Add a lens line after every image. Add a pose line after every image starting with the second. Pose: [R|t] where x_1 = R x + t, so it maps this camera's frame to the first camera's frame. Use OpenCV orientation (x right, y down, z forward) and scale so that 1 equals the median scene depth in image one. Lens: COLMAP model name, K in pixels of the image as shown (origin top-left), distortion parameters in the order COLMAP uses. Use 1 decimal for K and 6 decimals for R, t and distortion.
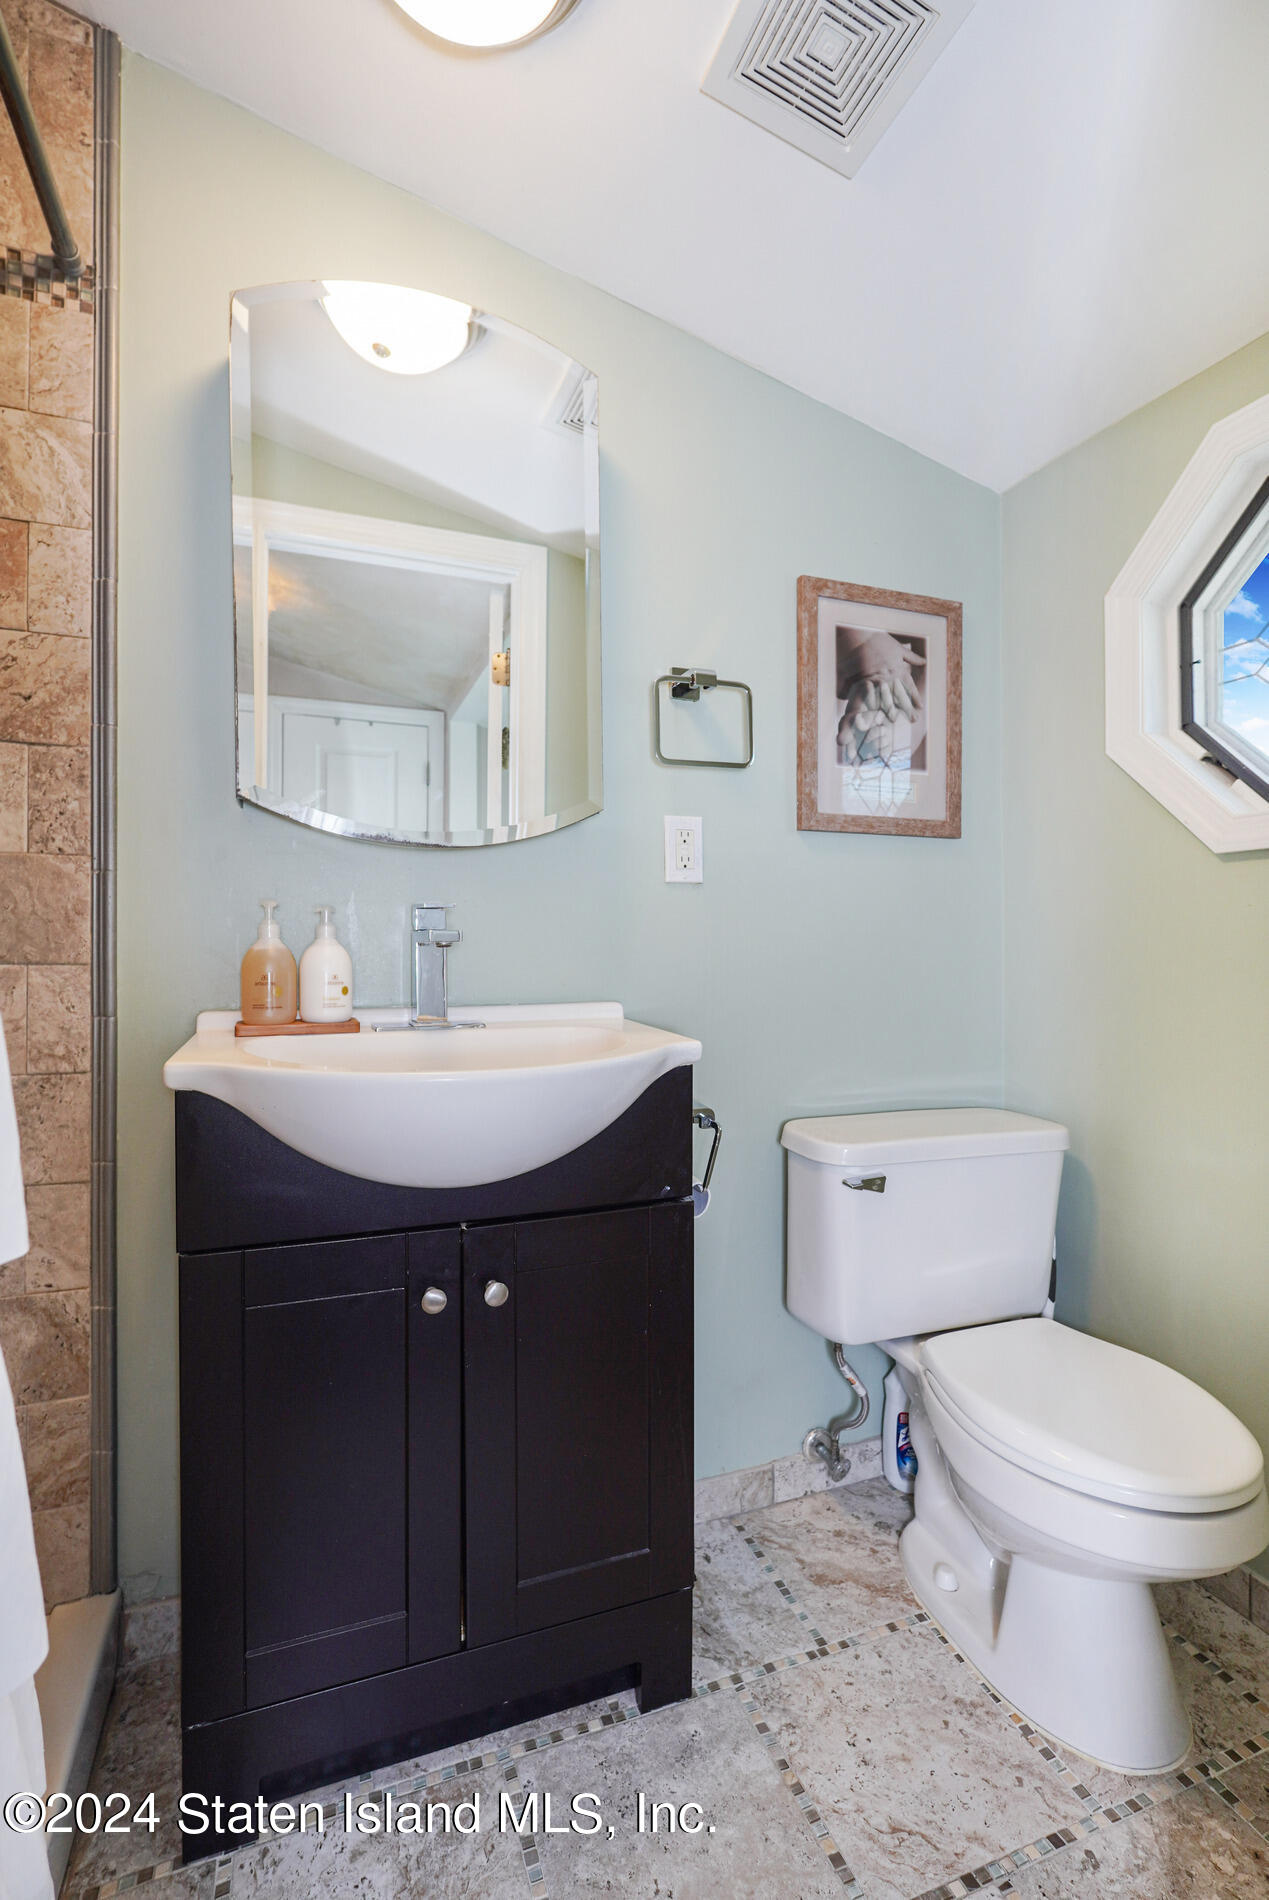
lens RADIAL K [[879.2, 0, 636.8], [0, 879.2, 934.4], [0, 0, 1]] dist [-0.016900, 0.007795]
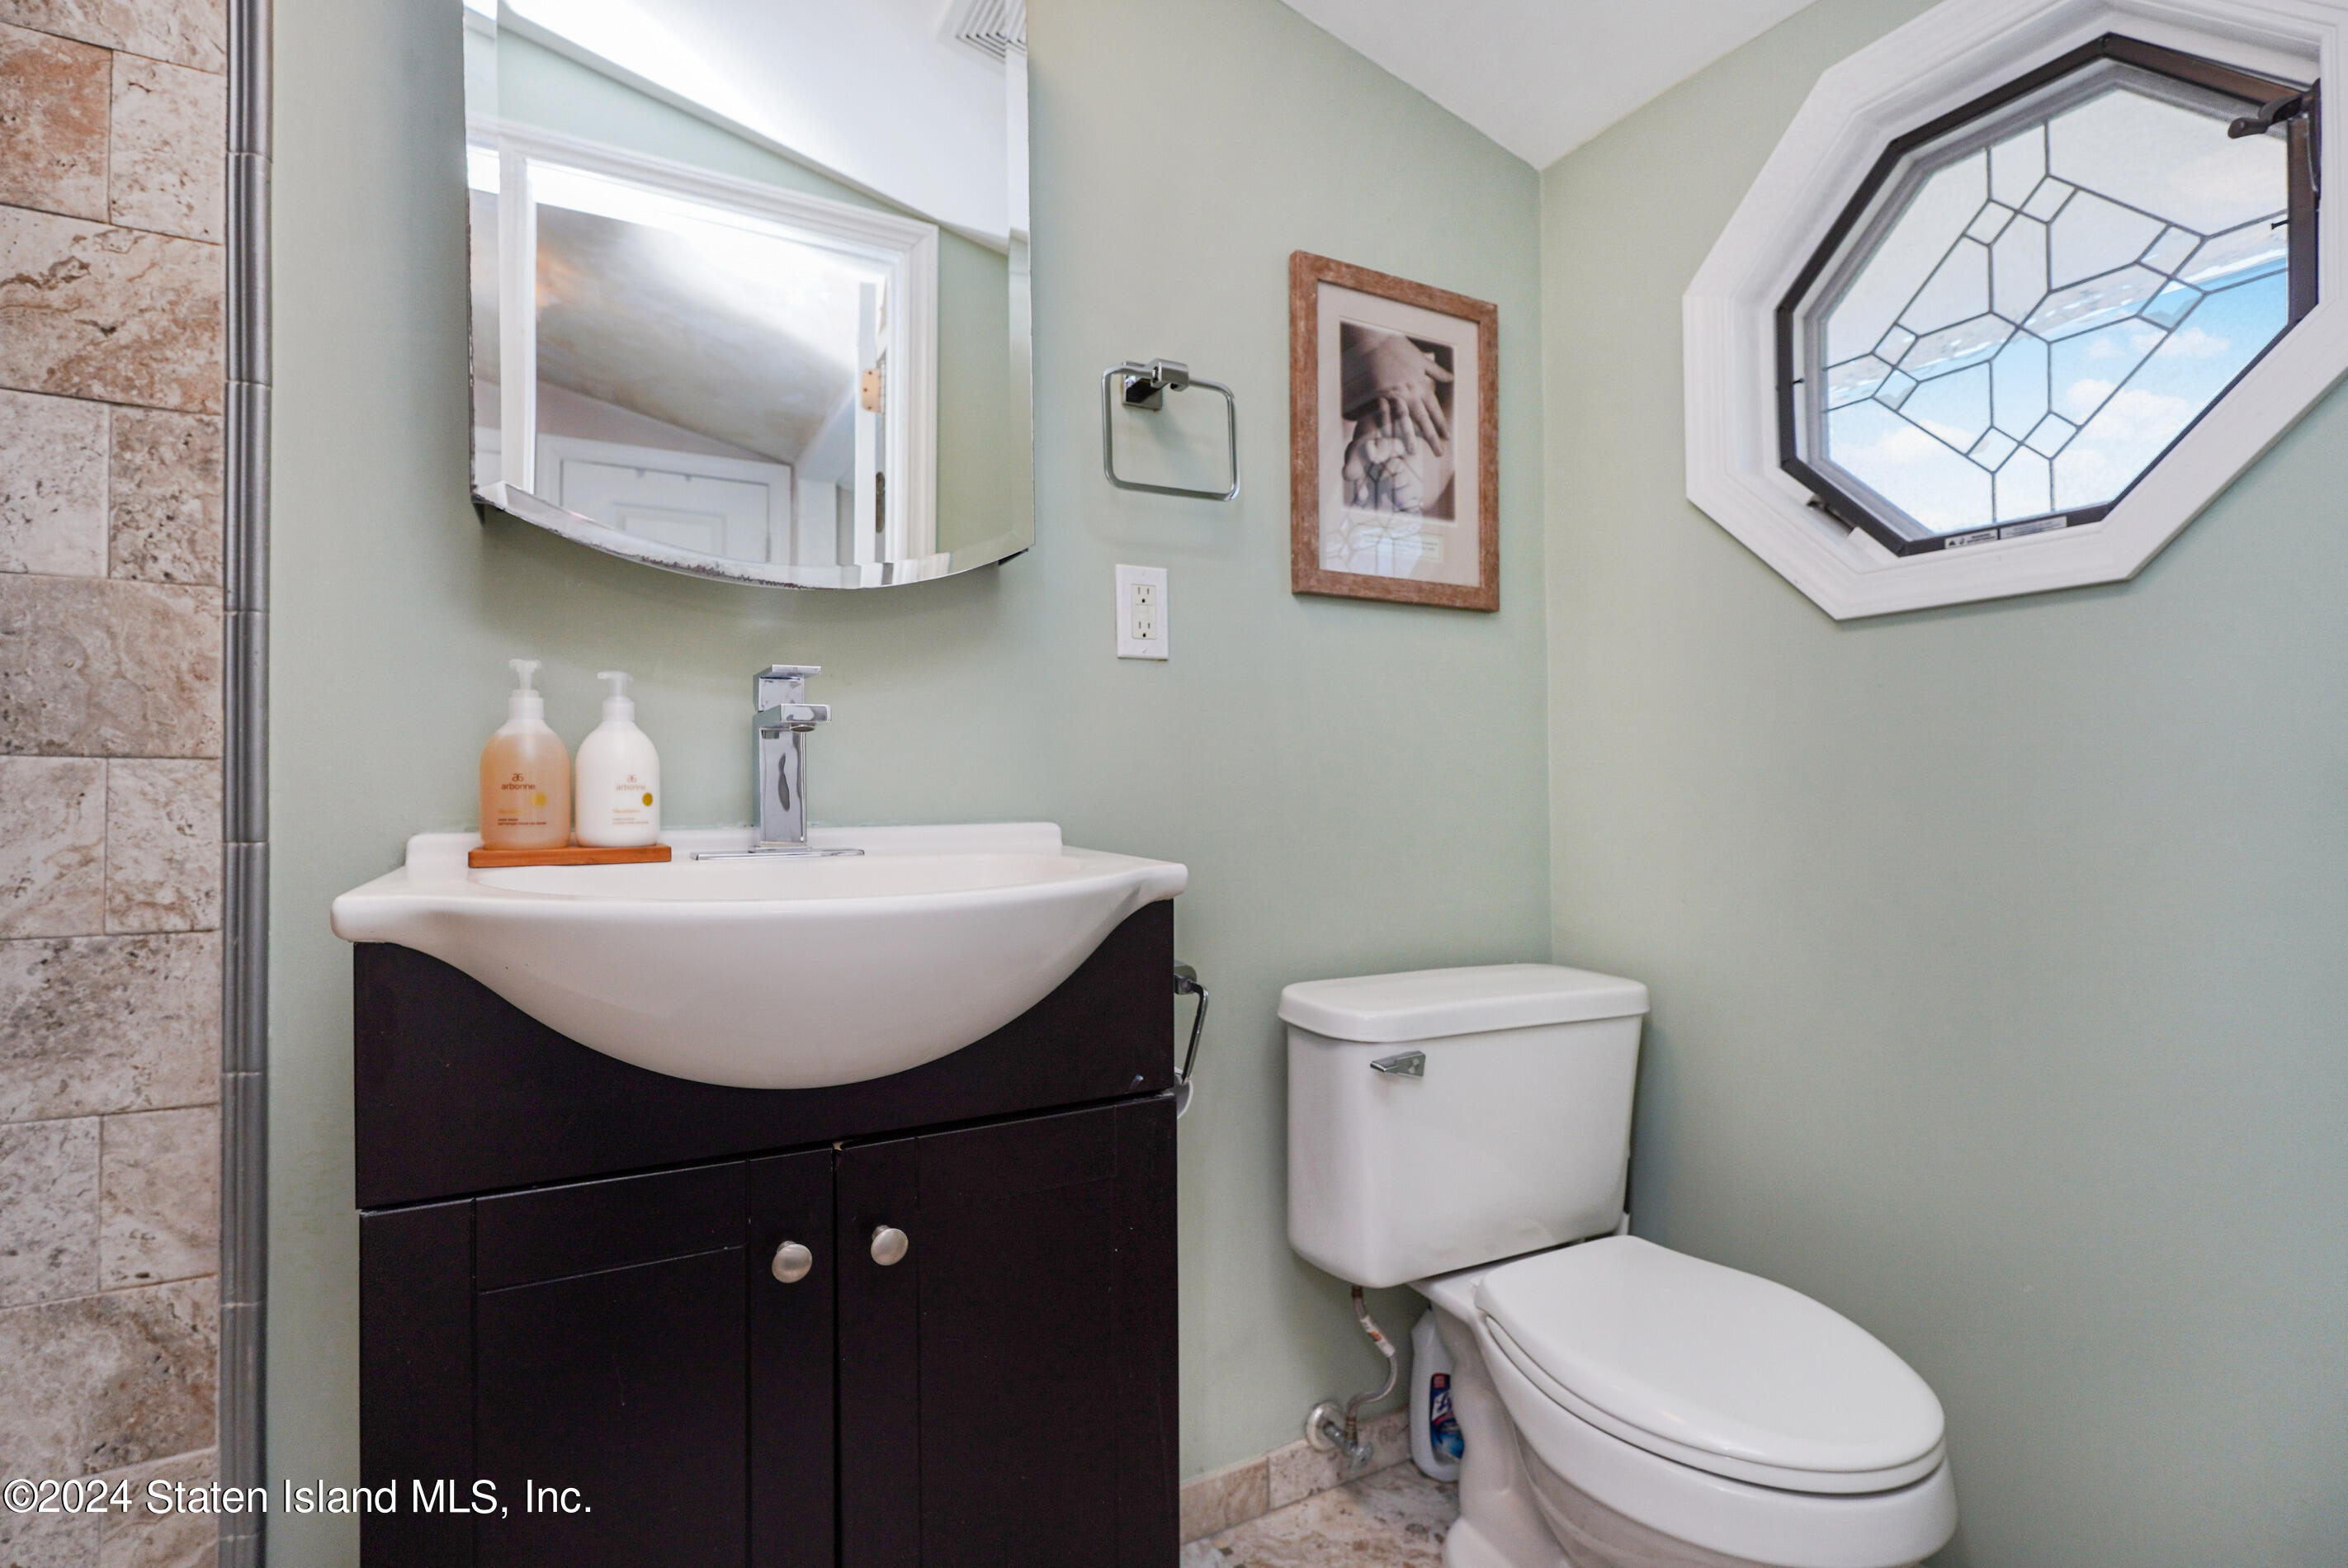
lens RADIAL K [[1086.4, 0, 1177.5], [0, 1086.4, 776.6], [0, 0, 1]] dist [-0.016900, 0.007795]
pose [[0.991364, -0.003029, 0.131106, -0.040461], [0.003924, 0.999971, -0.006570, 0.050566], [-0.131082, 0.007028, 0.991347, 0.129293]]
